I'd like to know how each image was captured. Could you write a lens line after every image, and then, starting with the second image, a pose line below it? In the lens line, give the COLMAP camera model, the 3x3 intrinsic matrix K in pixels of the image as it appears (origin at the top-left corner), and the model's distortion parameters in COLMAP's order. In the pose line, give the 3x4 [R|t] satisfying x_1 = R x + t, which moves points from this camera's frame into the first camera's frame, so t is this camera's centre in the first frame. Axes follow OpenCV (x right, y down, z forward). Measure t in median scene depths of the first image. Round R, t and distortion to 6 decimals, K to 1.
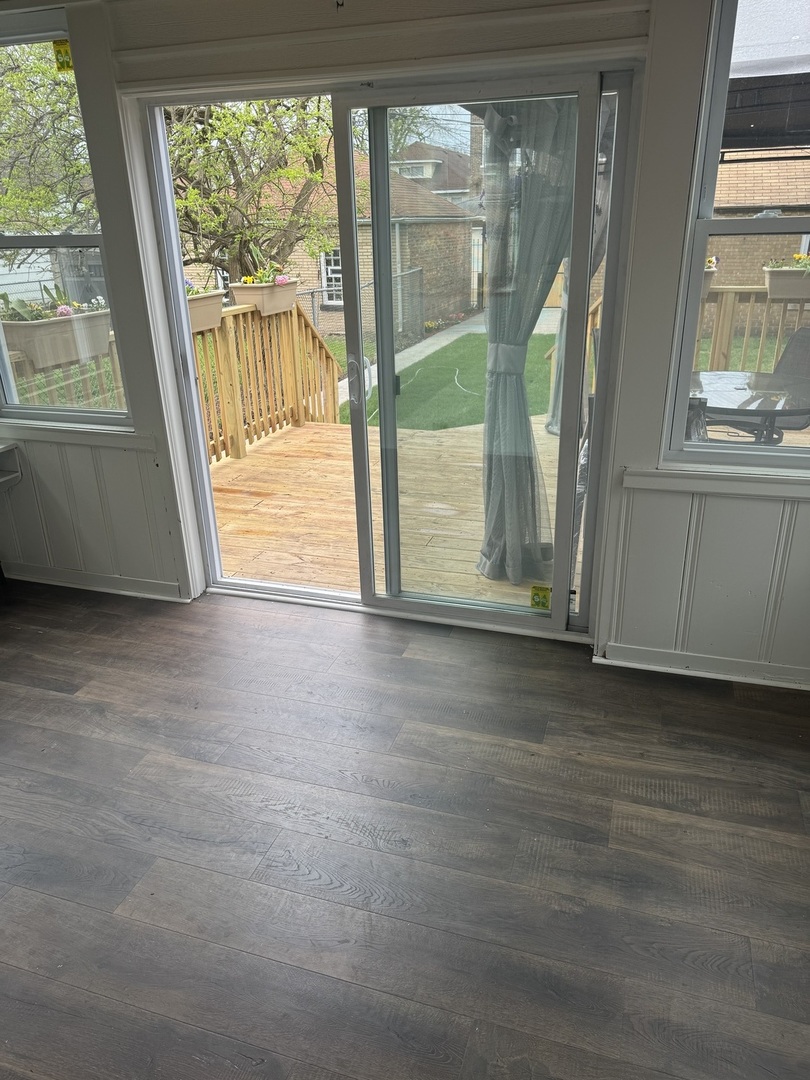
lens RADIAL K [[768.5, 0, 407.4], [0, 768.5, 542.4], [0, 0, 1]] dist [0.018359, -0.008150]
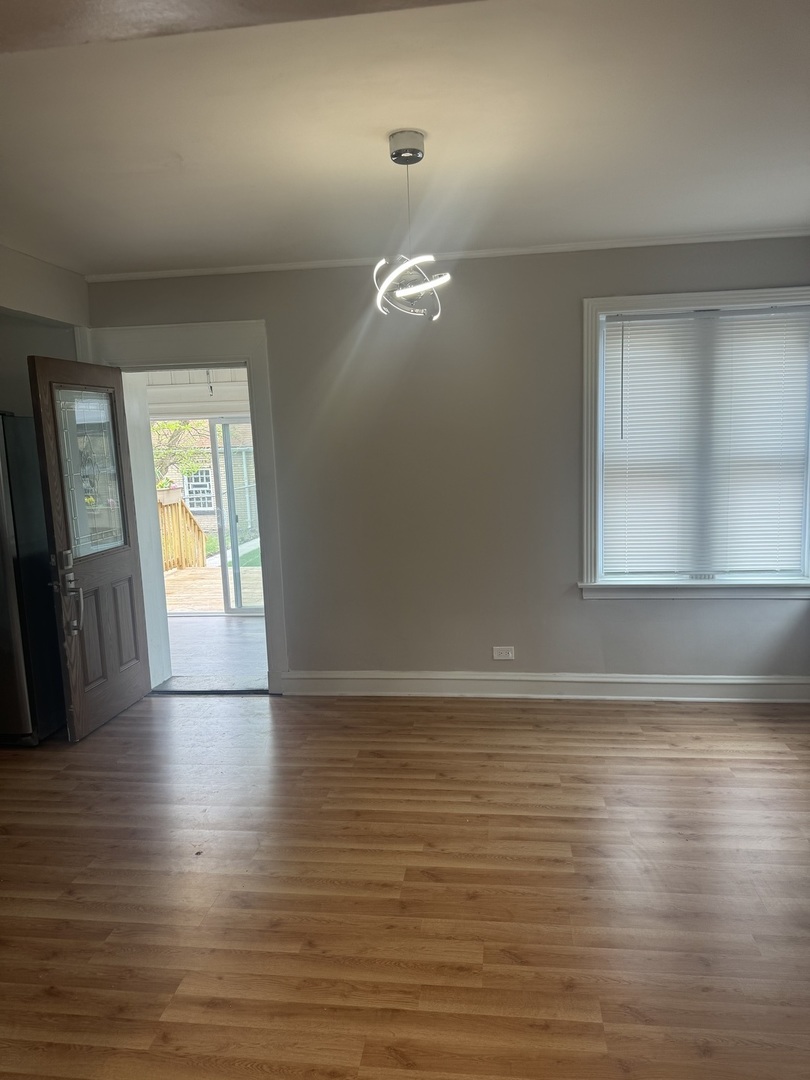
lens RADIAL K [[768.5, 0, 405.6], [0, 768.5, 541.9], [0, 0, 1]] dist [0.018359, -0.008150]
pose [[0.982472, -0.035882, 0.182925, 0.019866], [0.082850, 0.963104, -0.256058, 0.159568], [-0.166988, 0.266725, 0.949196, -0.419417]]
